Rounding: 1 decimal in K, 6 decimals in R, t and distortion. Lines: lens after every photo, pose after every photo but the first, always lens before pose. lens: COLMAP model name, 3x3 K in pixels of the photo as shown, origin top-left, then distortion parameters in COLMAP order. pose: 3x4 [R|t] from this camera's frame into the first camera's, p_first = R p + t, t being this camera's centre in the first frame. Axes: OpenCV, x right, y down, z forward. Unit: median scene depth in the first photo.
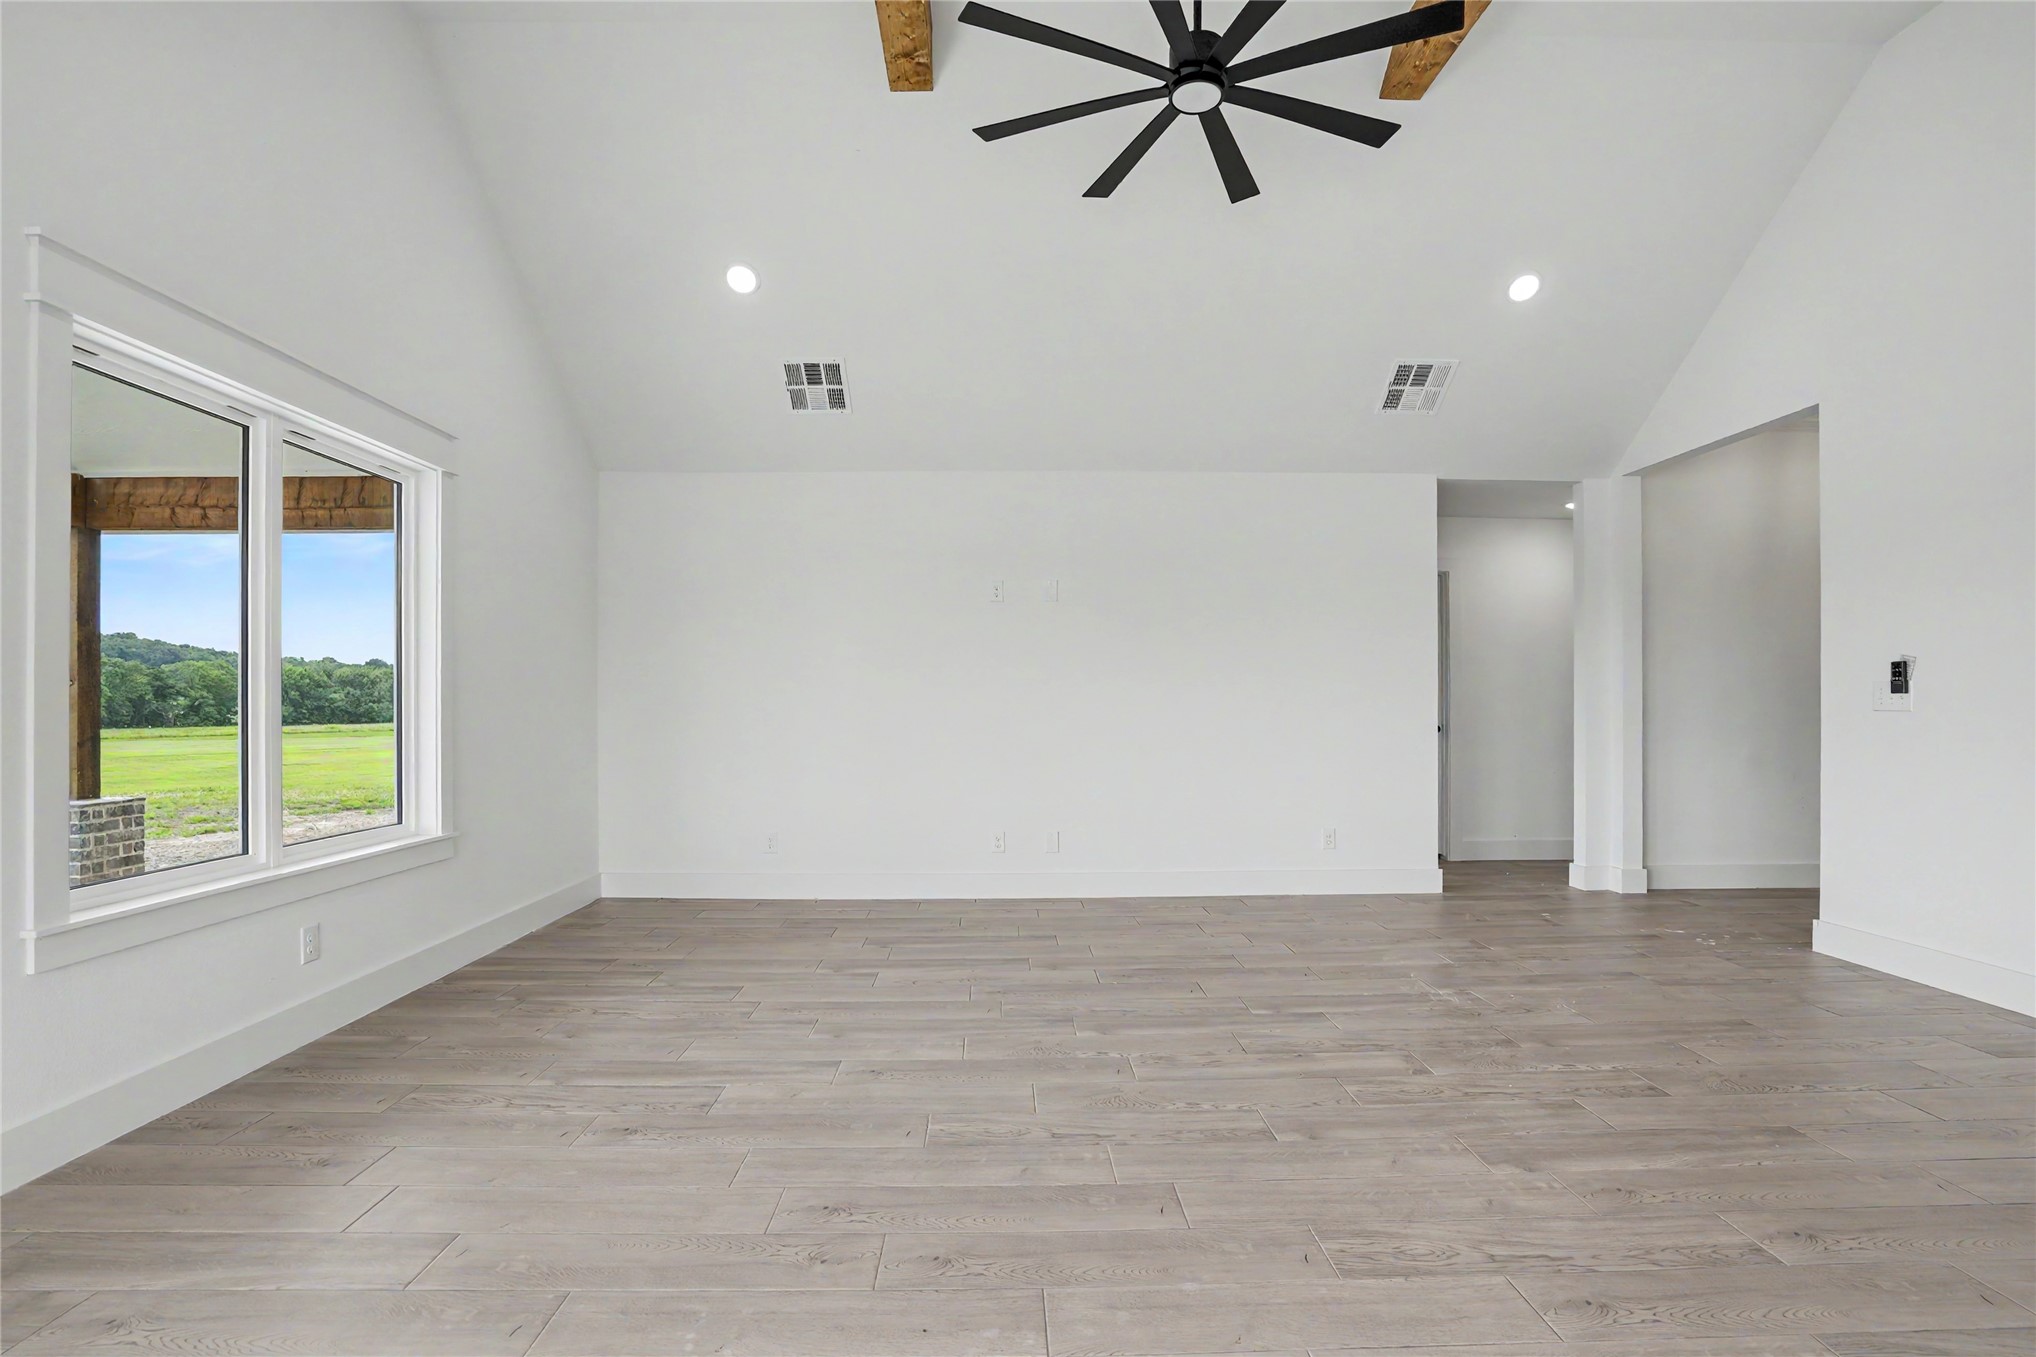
lens RADIAL K [[974.2, 0, 1021.1], [0, 974.2, 698.7], [0, 0, 1]] dist [-0.075023, 0.036524]
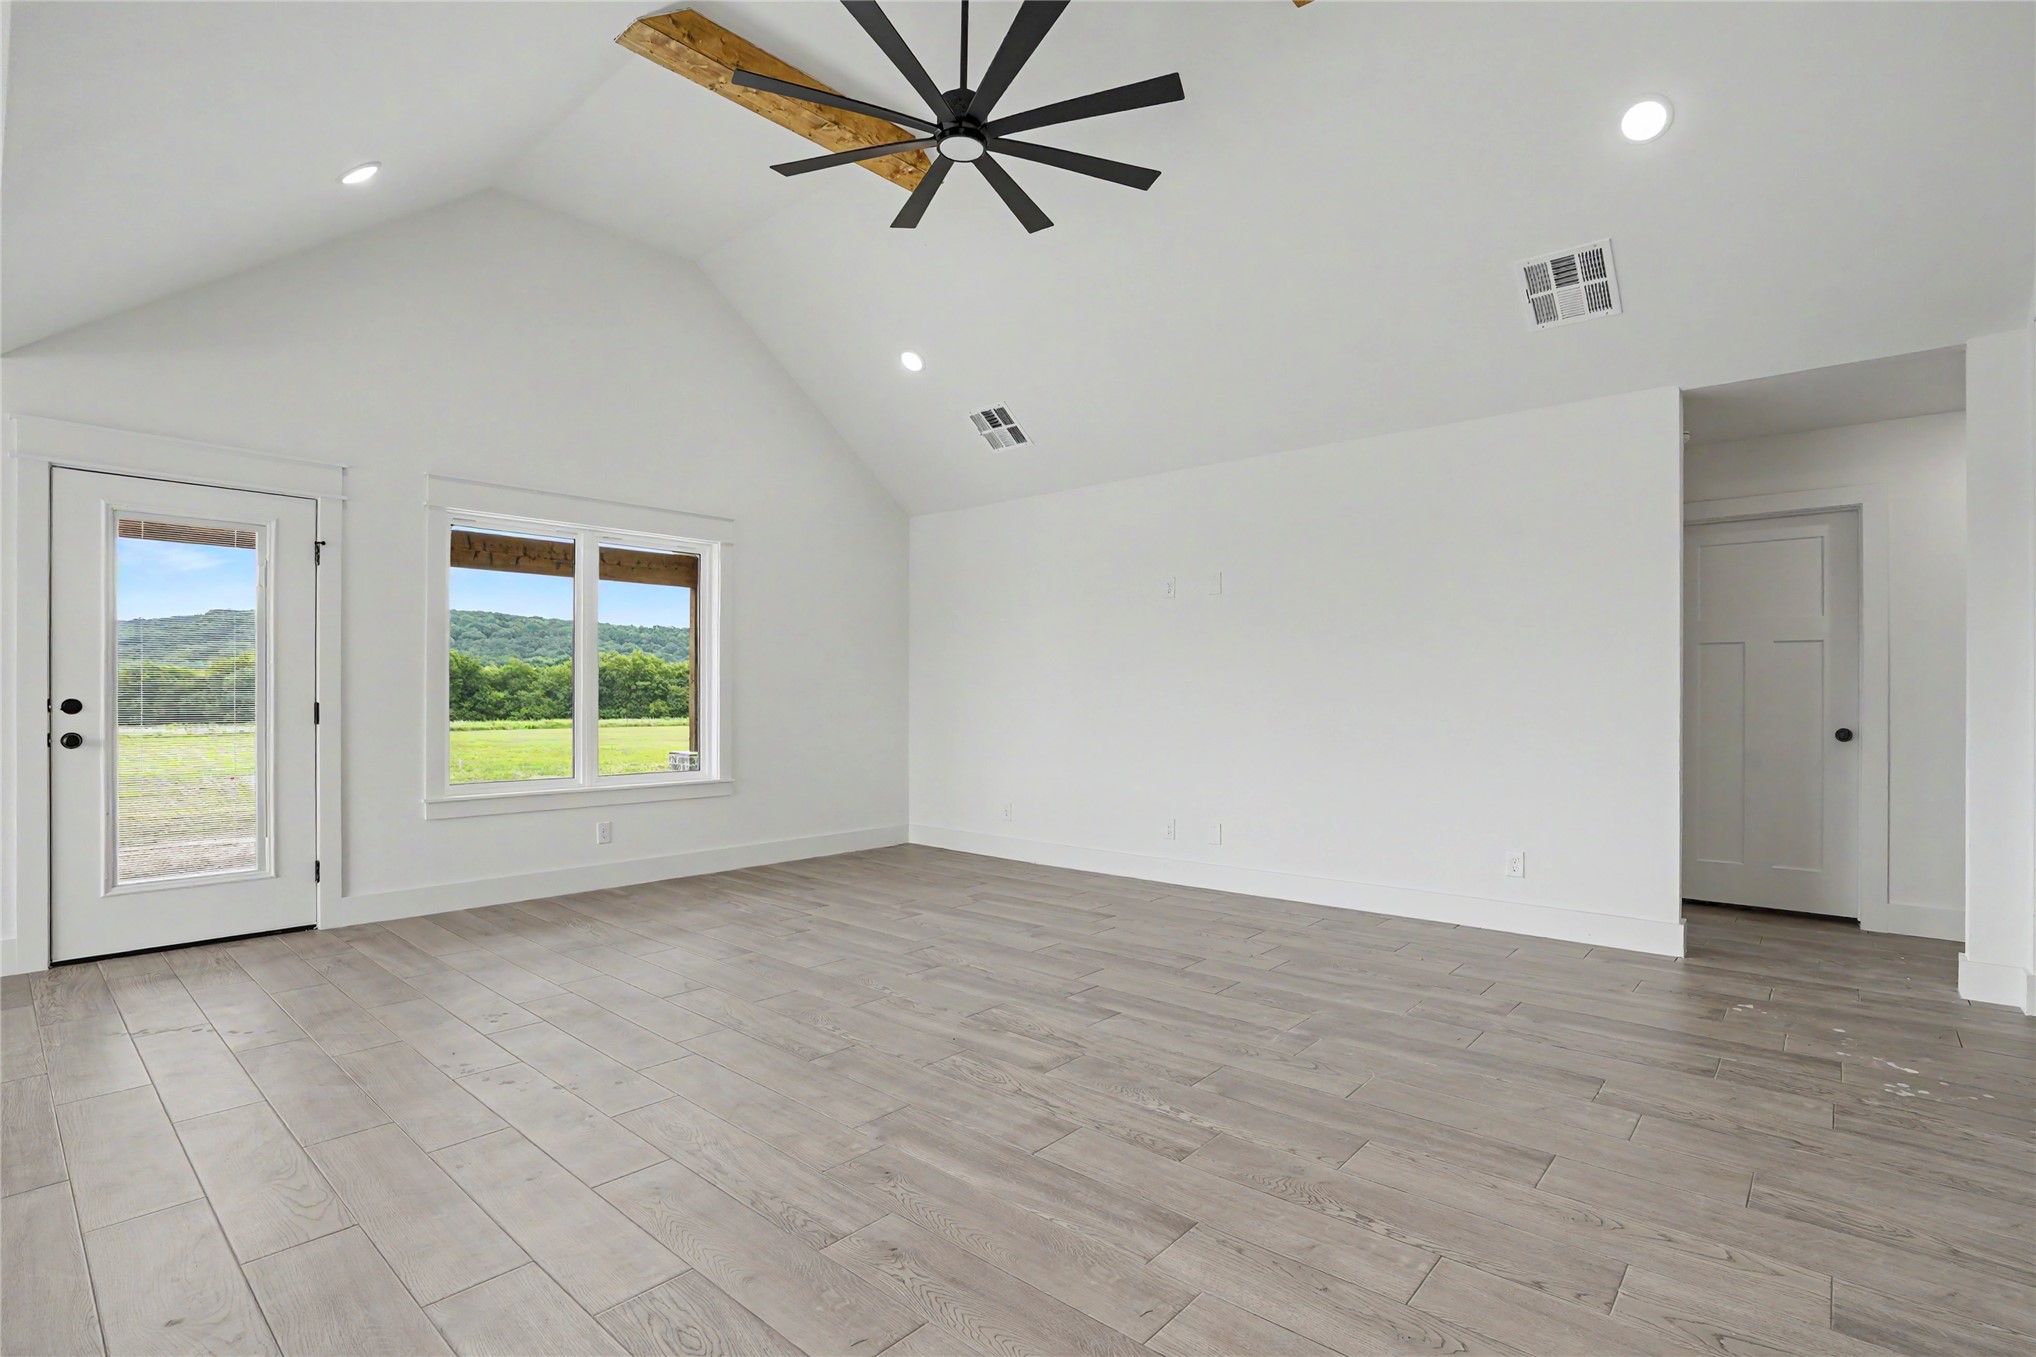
lens RADIAL K [[974.2, 0, 1021.1], [0, 974.2, 698.7], [0, 0, 1]] dist [-0.075023, 0.036524]
pose [[0.728963, 0.003922, -0.684541, 0.916112], [-0.000434, 0.999986, 0.005267, 0.003605], [0.684552, -0.003543, 0.728955, 0.221392]]
